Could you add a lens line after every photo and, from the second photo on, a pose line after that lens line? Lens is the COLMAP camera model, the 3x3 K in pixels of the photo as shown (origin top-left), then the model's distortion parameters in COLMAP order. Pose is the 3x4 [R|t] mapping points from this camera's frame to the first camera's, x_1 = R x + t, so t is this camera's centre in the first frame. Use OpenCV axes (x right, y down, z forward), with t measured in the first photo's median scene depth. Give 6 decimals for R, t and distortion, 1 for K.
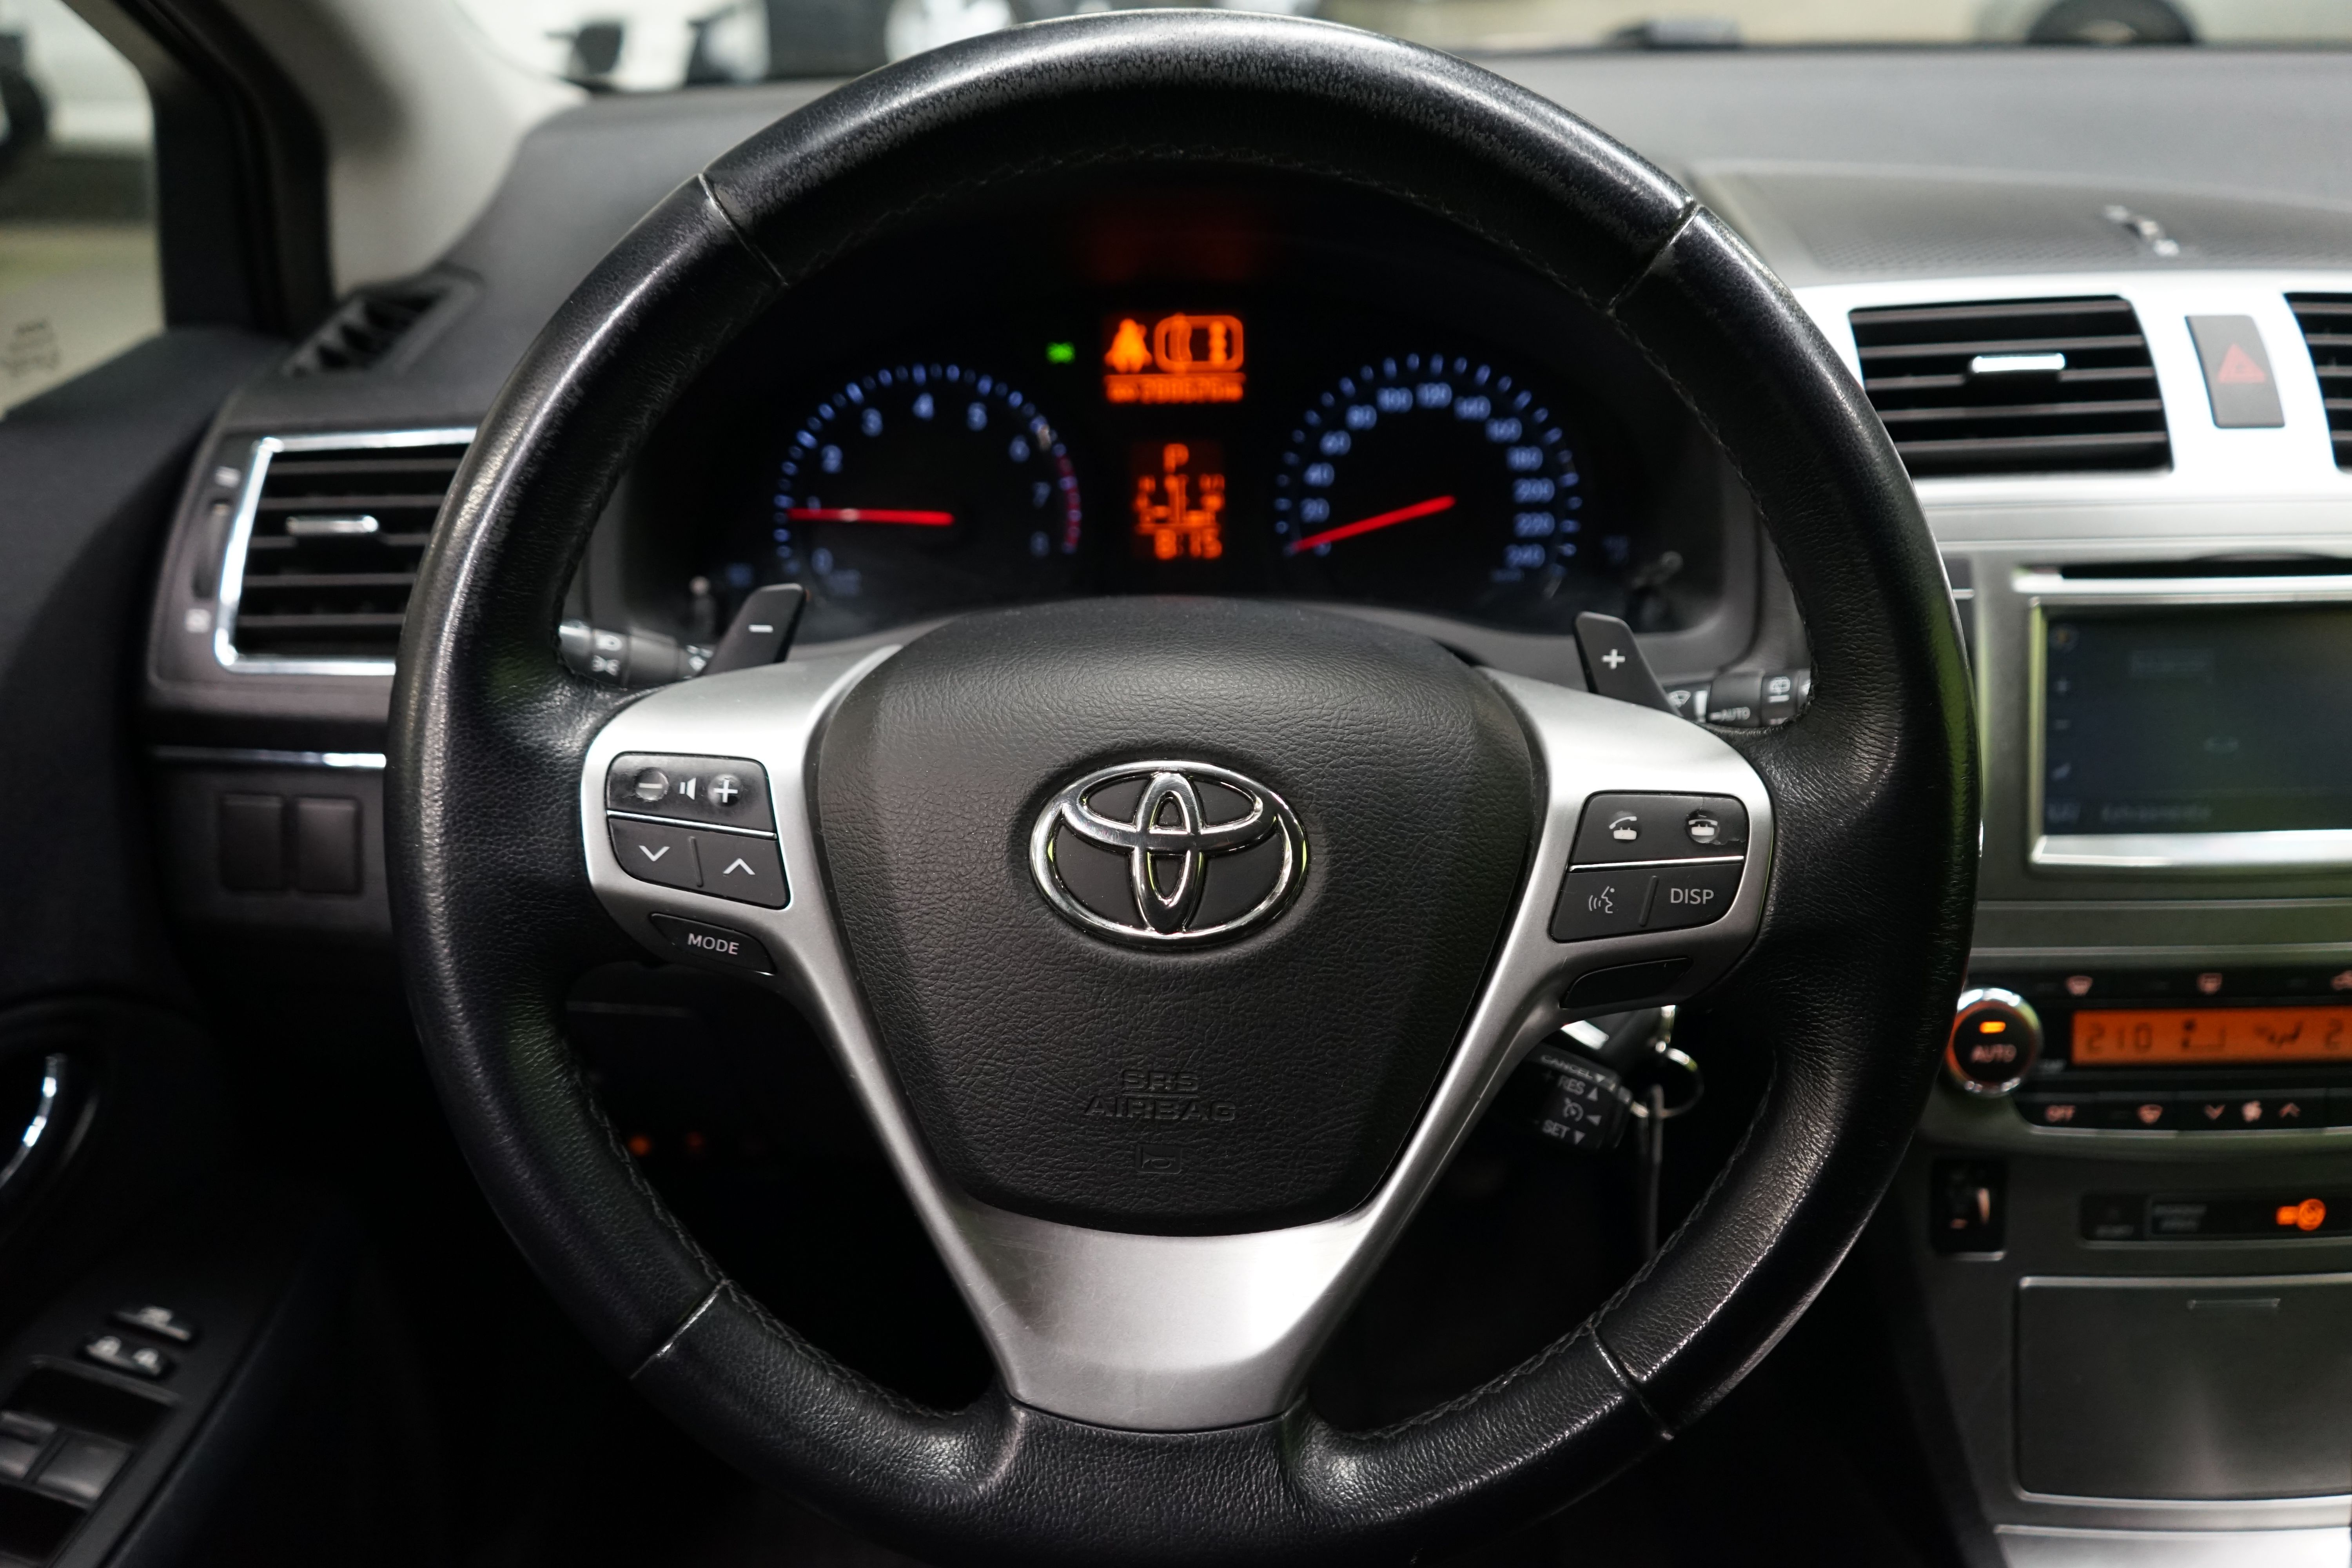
lens RADIAL K [[1885.6, 0, 1167.7], [0, 1885.6, 778.9], [0, 0, 1]] dist [-0.012684, 0.003832]
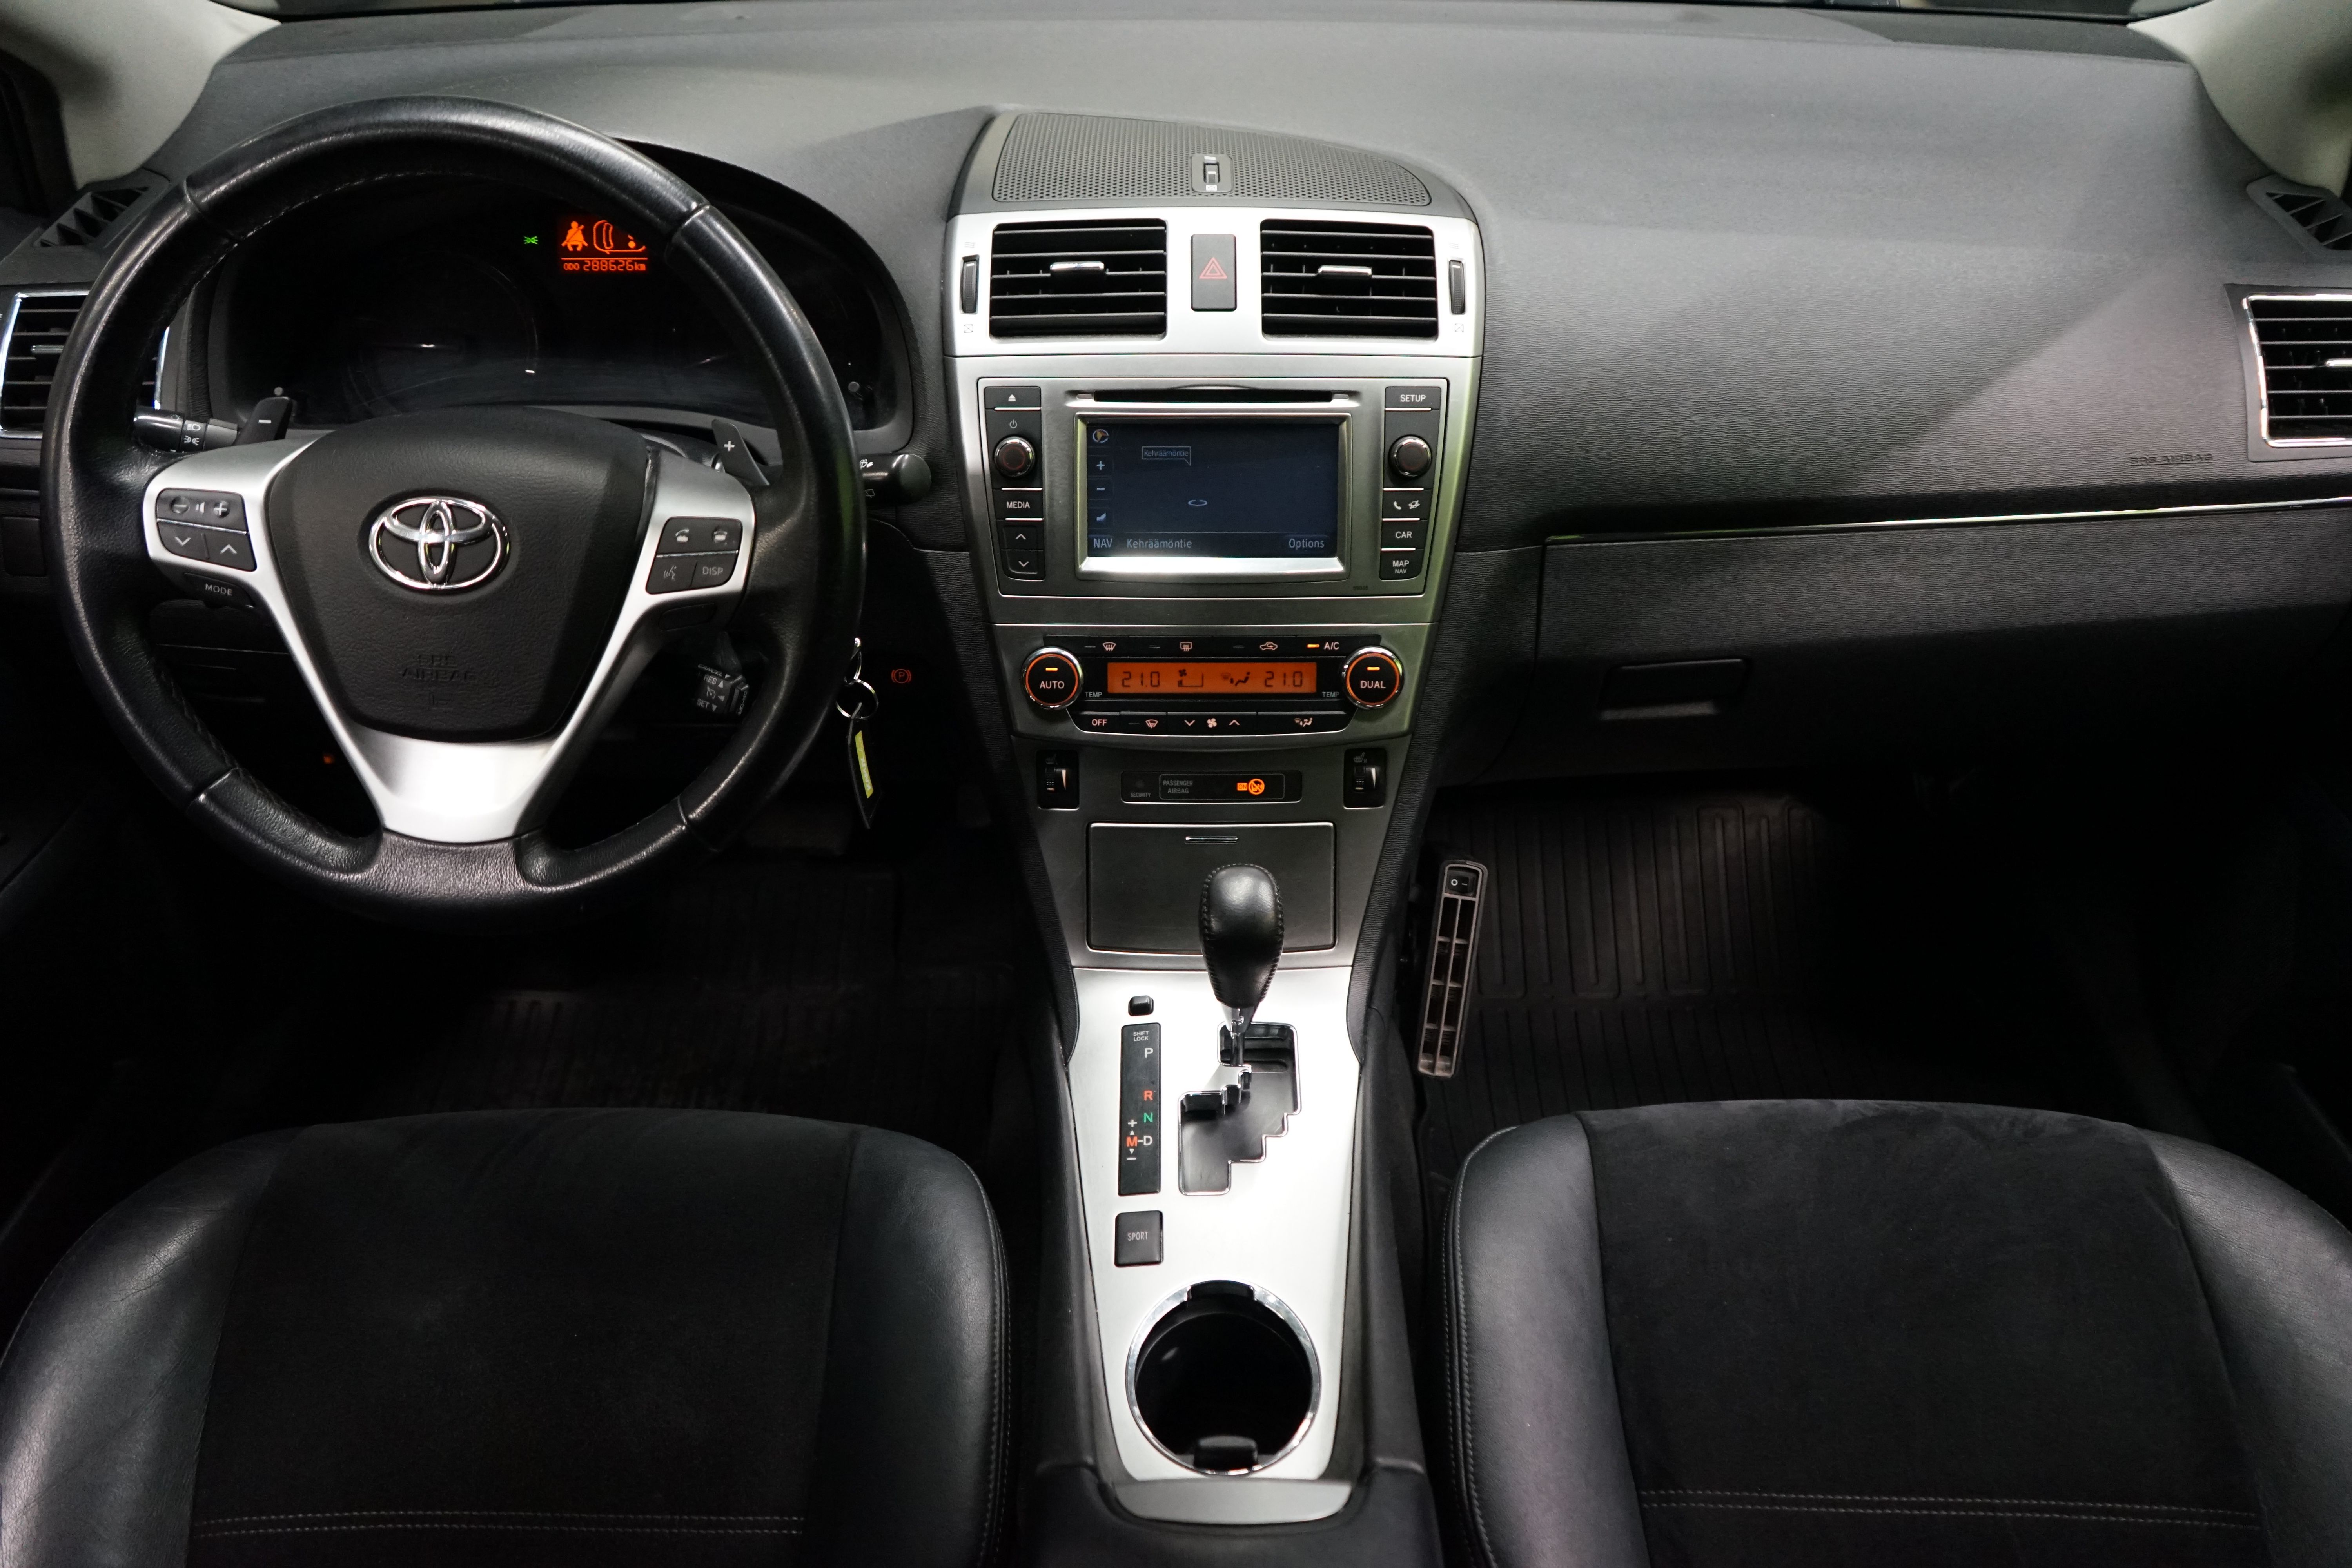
lens RADIAL K [[1885.6, 0, 1185.3], [0, 1885.6, 785.2], [0, 0, 1]] dist [-0.012684, 0.003832]
pose [[0.999841, 0.016538, 0.006624, 0.549110], [-0.017235, 0.992024, 0.124869, 0.021638], [-0.004506, -0.124963, 0.992151, -0.694491]]
